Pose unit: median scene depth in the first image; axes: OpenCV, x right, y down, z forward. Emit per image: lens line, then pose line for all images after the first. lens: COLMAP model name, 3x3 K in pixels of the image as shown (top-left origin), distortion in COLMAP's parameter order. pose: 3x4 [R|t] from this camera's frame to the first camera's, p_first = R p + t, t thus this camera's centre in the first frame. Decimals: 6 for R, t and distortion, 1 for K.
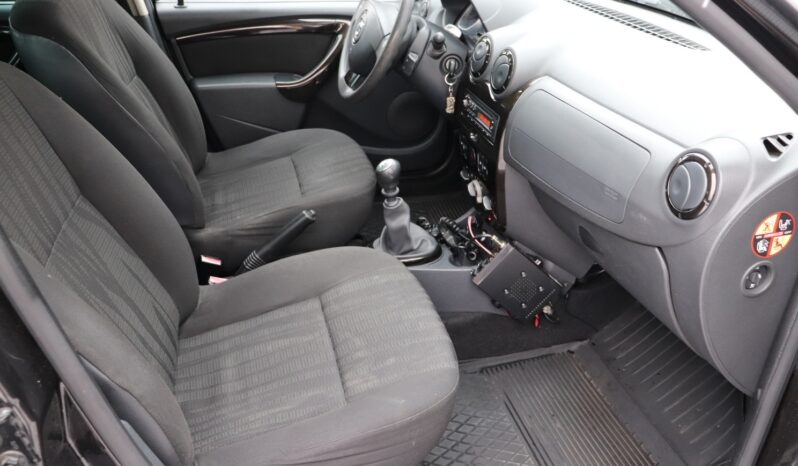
lens RADIAL K [[672.0, 0, 399.0], [0, 672.0, 233.0], [0, 0, 1]] dist [-0.168269, 0.101831]
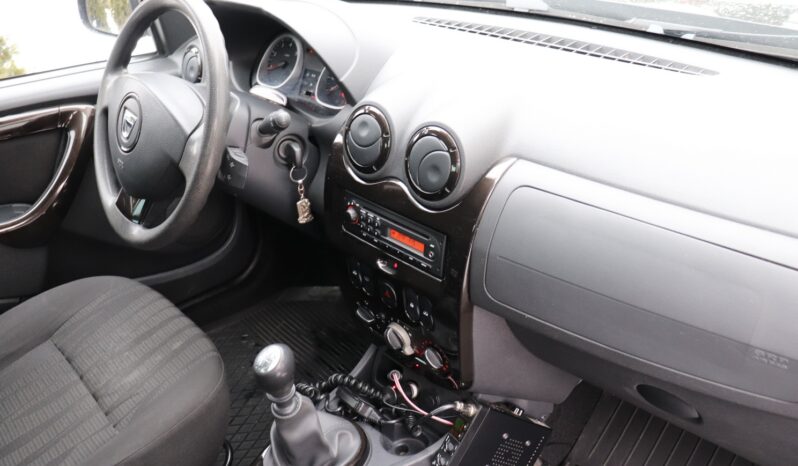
lens RADIAL K [[672.0, 0, 399.0], [0, 672.0, 233.0], [0, 0, 1]] dist [-0.168269, 0.101831]
pose [[0.877066, -0.272234, 0.395782, -0.114700], [0.274808, 0.960123, 0.051424, -0.197584], [-0.393999, 0.063662, 0.916903, 0.407375]]
